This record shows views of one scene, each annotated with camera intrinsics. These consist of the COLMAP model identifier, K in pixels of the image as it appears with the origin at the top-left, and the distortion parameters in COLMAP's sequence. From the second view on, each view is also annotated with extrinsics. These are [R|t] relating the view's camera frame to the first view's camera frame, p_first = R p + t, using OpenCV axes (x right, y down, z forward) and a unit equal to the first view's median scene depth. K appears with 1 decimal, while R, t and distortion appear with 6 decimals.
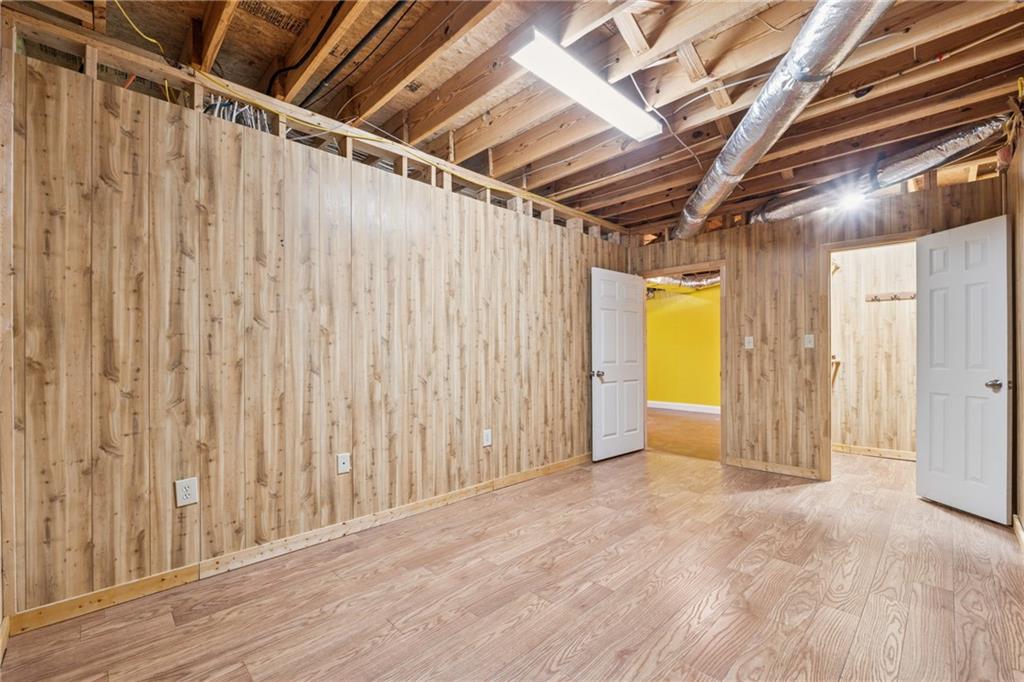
lens RADIAL K [[426.1, 0, 512.3], [0, 426.1, 349.6], [0, 0, 1]] dist [-0.010194, -0.000366]
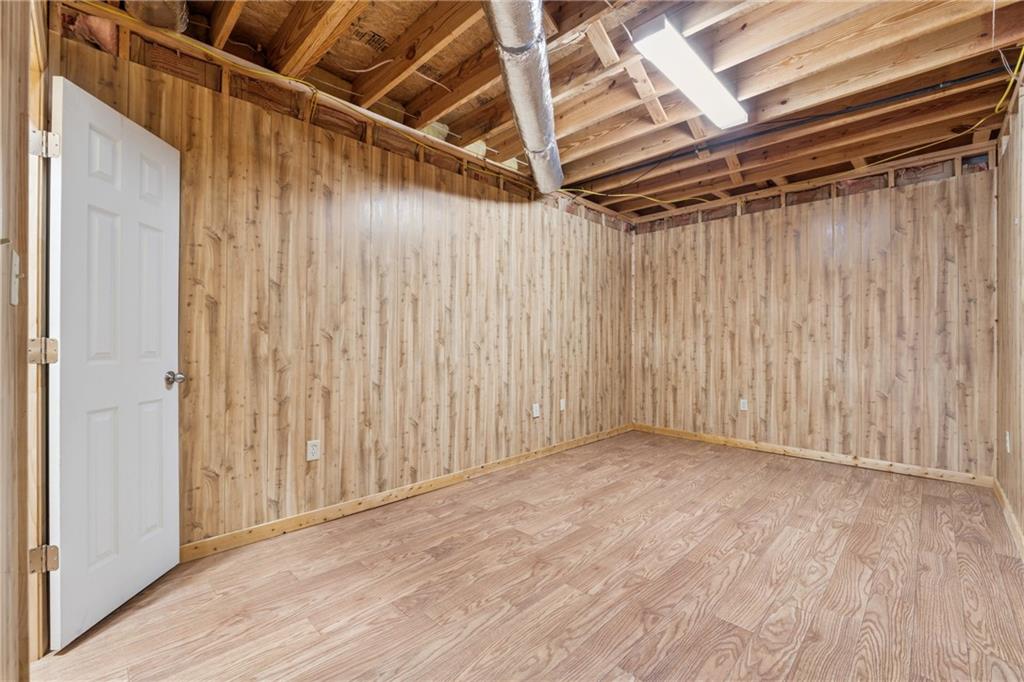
lens RADIAL K [[426.1, 0, 513.1], [0, 426.1, 339.3], [0, 0, 1]] dist [-0.010194, -0.000366]
pose [[-0.999850, 0.004934, -0.016613, 0.619065], [0.005152, 0.999901, -0.013114, 0.030565], [0.016547, -0.013198, -0.999776, 1.868796]]
